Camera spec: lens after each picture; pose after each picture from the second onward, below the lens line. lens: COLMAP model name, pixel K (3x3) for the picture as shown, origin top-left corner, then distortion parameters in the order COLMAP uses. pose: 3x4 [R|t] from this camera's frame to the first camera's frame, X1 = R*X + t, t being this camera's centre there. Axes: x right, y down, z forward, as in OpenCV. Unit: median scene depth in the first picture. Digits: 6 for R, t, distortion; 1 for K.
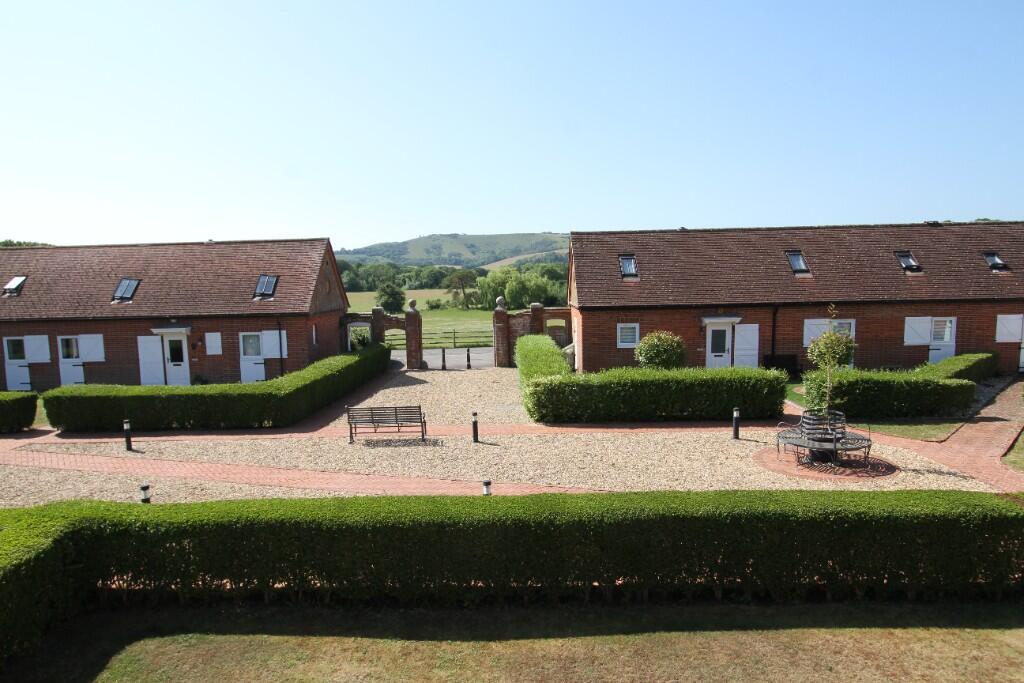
lens RADIAL K [[658.4, 0, 512.0], [0, 658.4, 341.5], [0, 0, 1]] dist [0.000714, -0.000577]
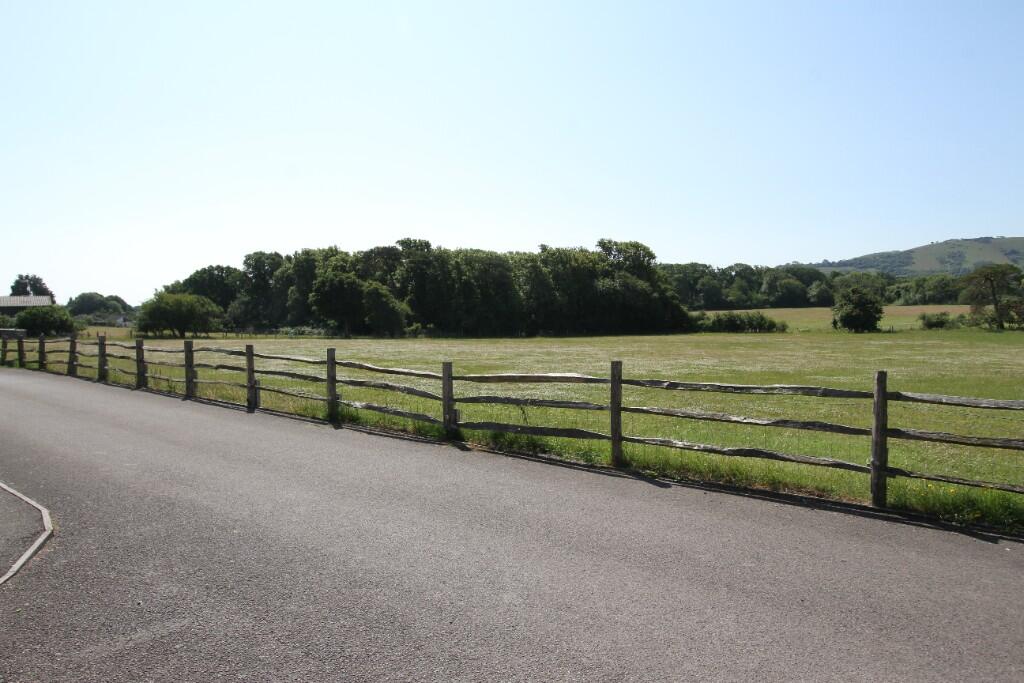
lens RADIAL K [[702.1, 0, 512.0], [0, 702.1, 341.5], [0, 0, 1]] dist [0.060128, -0.000270]
pose [[0.787887, 0.045215, -0.614157, -0.013215], [-0.063254, 0.997968, -0.007674, -0.004853], [0.612562, 0.044894, 0.789146, 0.194275]]
